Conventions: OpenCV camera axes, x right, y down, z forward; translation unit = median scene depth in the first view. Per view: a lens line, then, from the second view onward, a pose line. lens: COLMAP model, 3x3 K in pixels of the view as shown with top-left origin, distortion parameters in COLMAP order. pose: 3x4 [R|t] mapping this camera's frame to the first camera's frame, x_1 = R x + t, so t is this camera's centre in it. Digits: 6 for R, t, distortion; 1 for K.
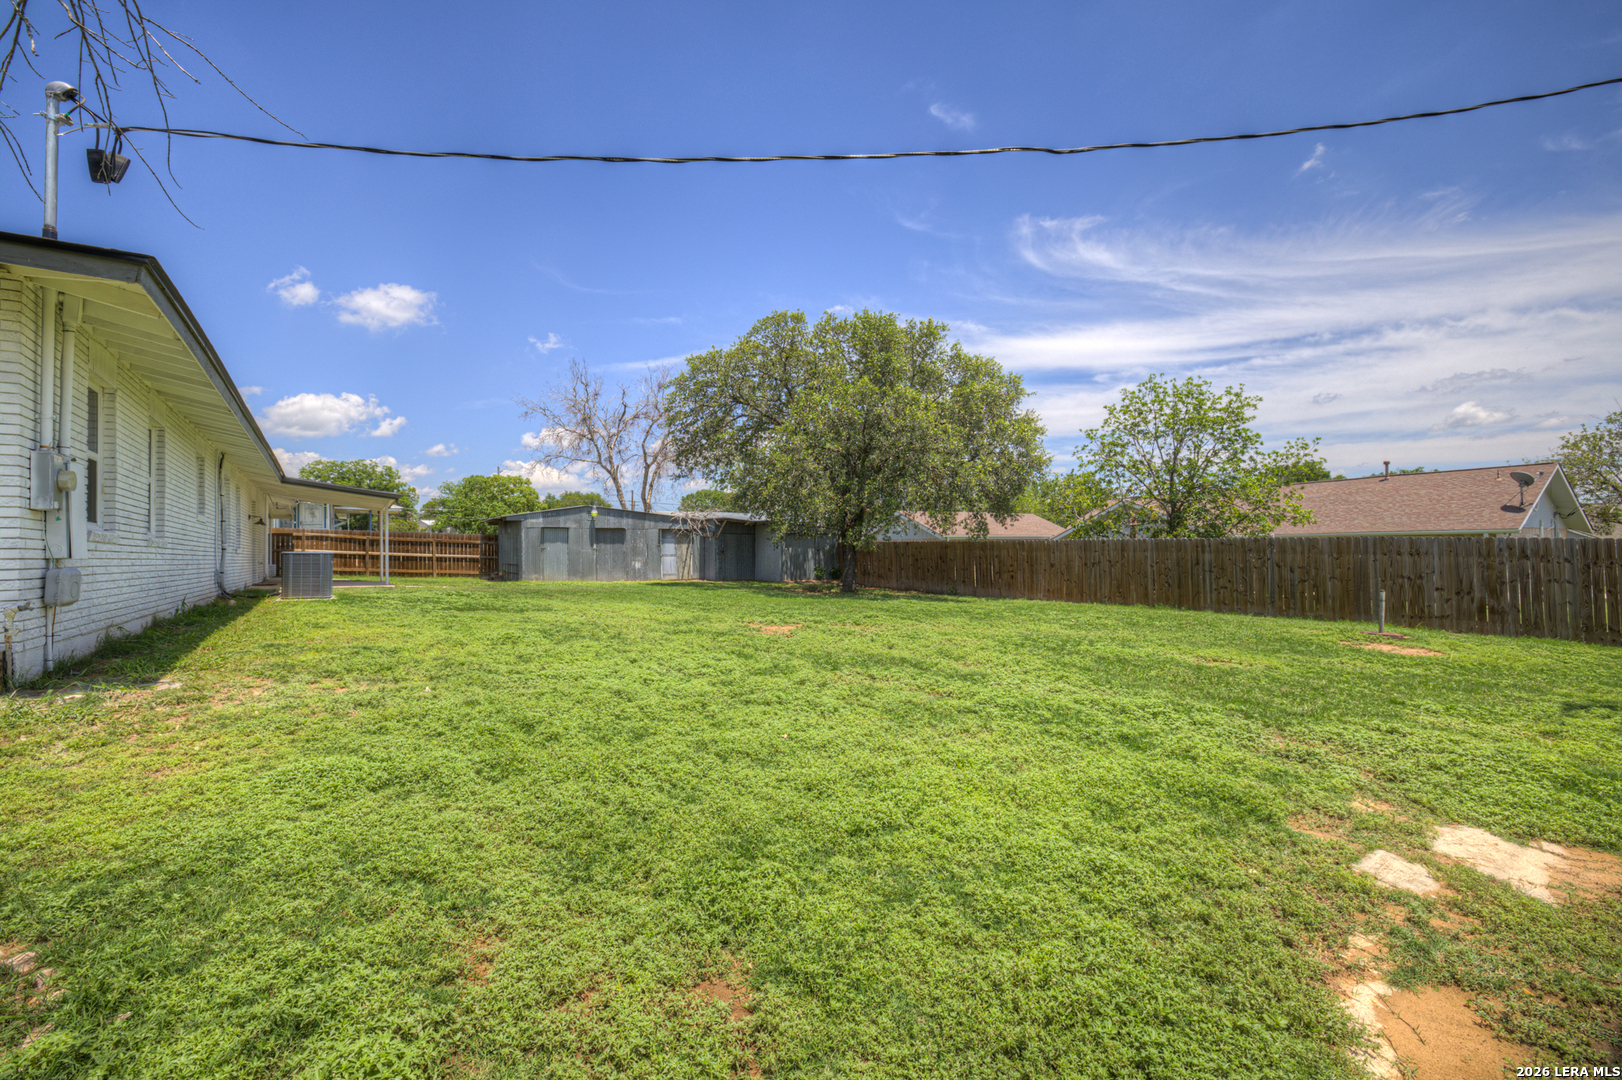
lens RADIAL K [[696.2, 0, 805.3], [0, 696.2, 538.1], [0, 0, 1]] dist [-0.043900, 0.016966]
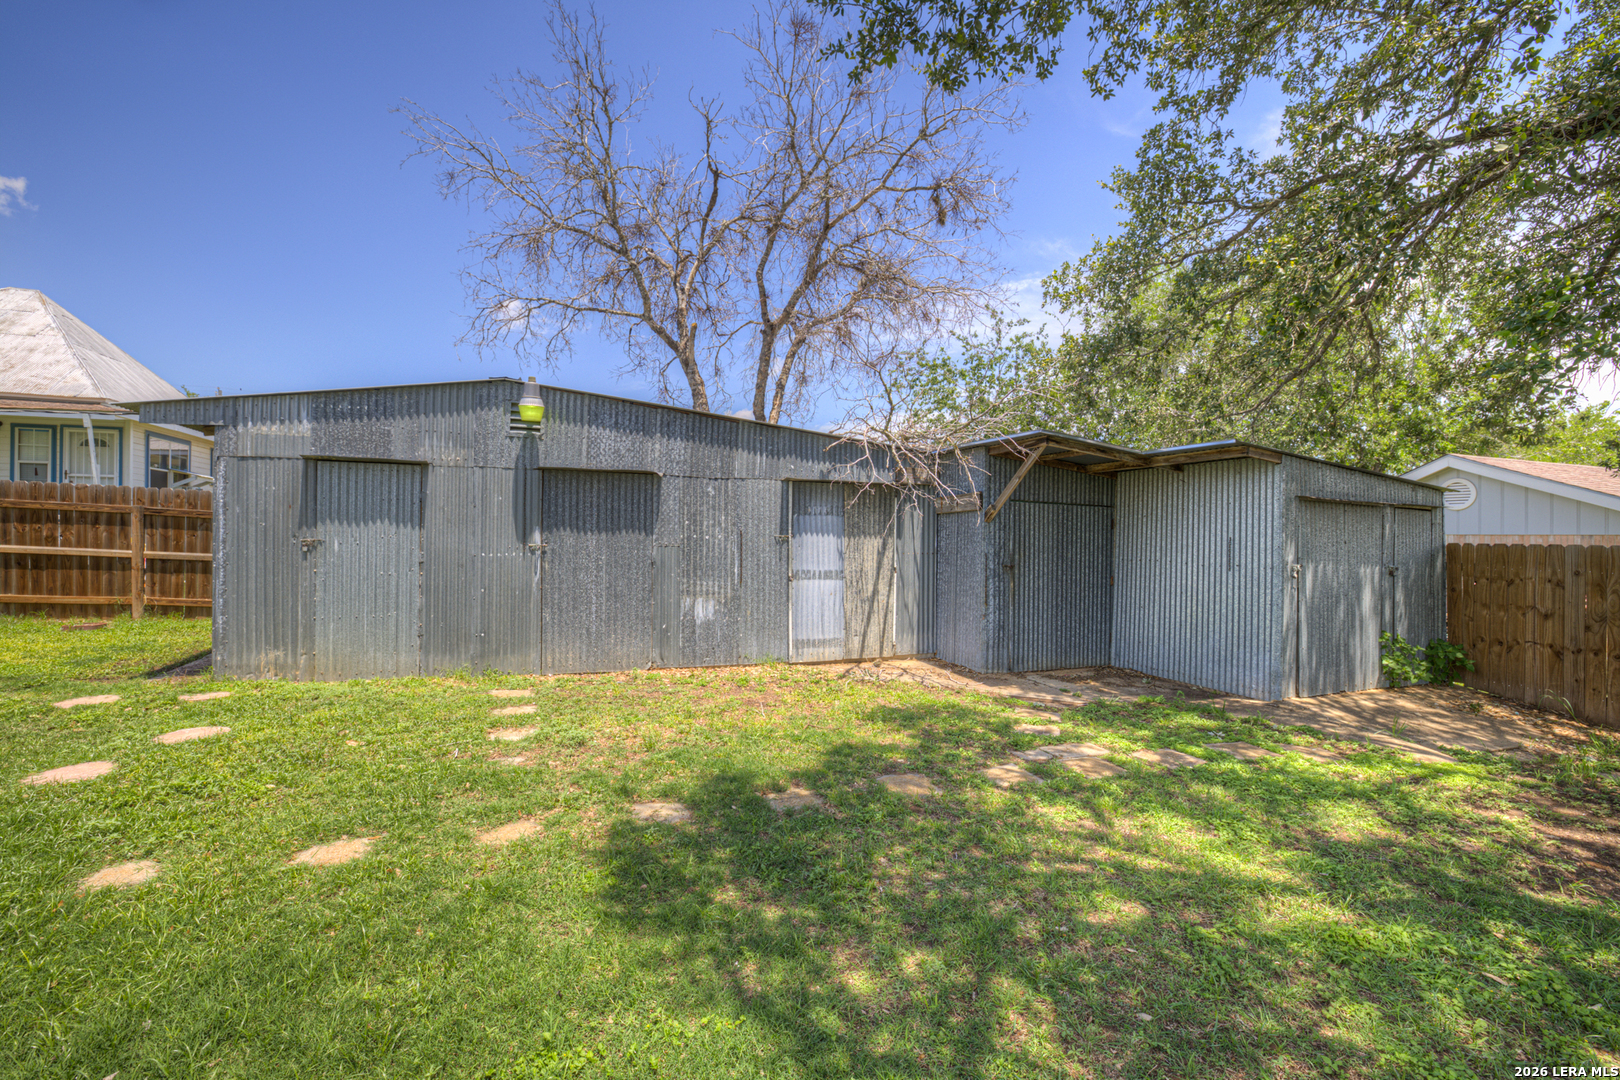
lens RADIAL K [[695.3, 0, 804.3], [0, 695.3, 538.1], [0, 0, 1]] dist [-0.043900, 0.016966]
pose [[0.974852, 0.024169, -0.221538, -0.144156], [-0.019999, 0.999578, 0.021046, 0.003895], [0.221953, -0.016087, 0.974925, 0.749208]]
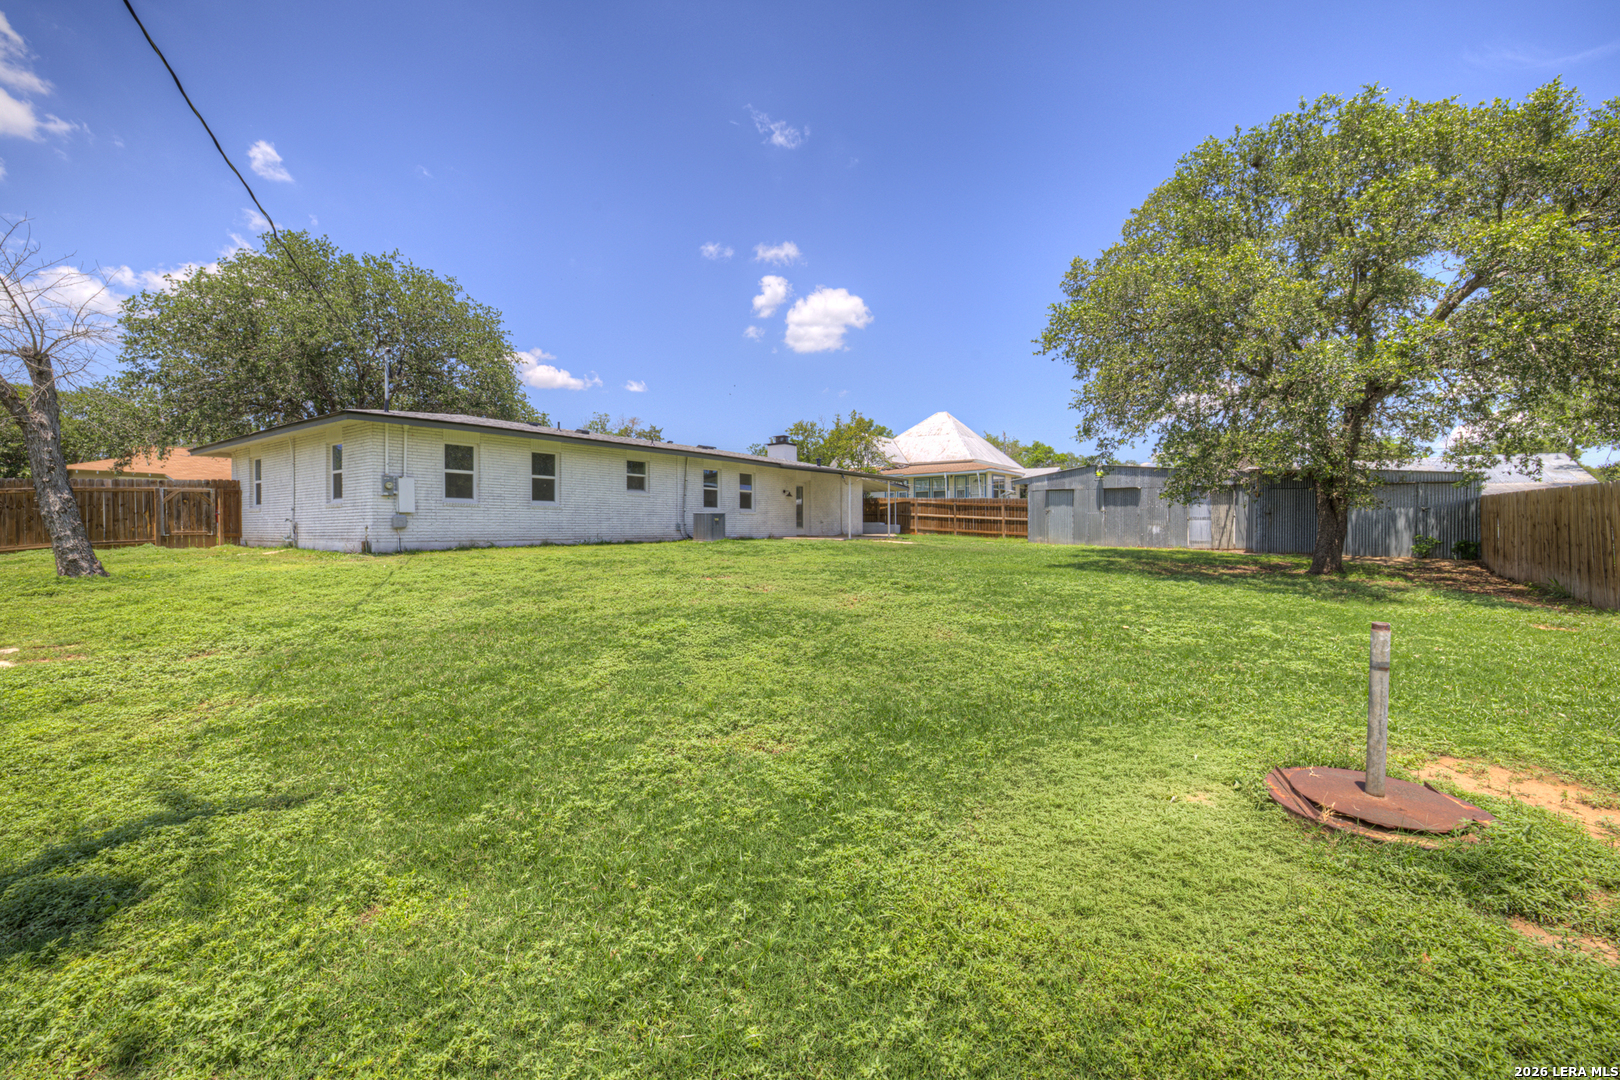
lens RADIAL K [[695.3, 0, 804.3], [0, 695.3, 538.1], [0, 0, 1]] dist [-0.043900, 0.016966]
pose [[0.360184, 0.026963, -0.932492, 0.398613], [0.014761, 0.999292, 0.034596, 0.013143], [0.932765, -0.026226, 0.359531, 0.291216]]
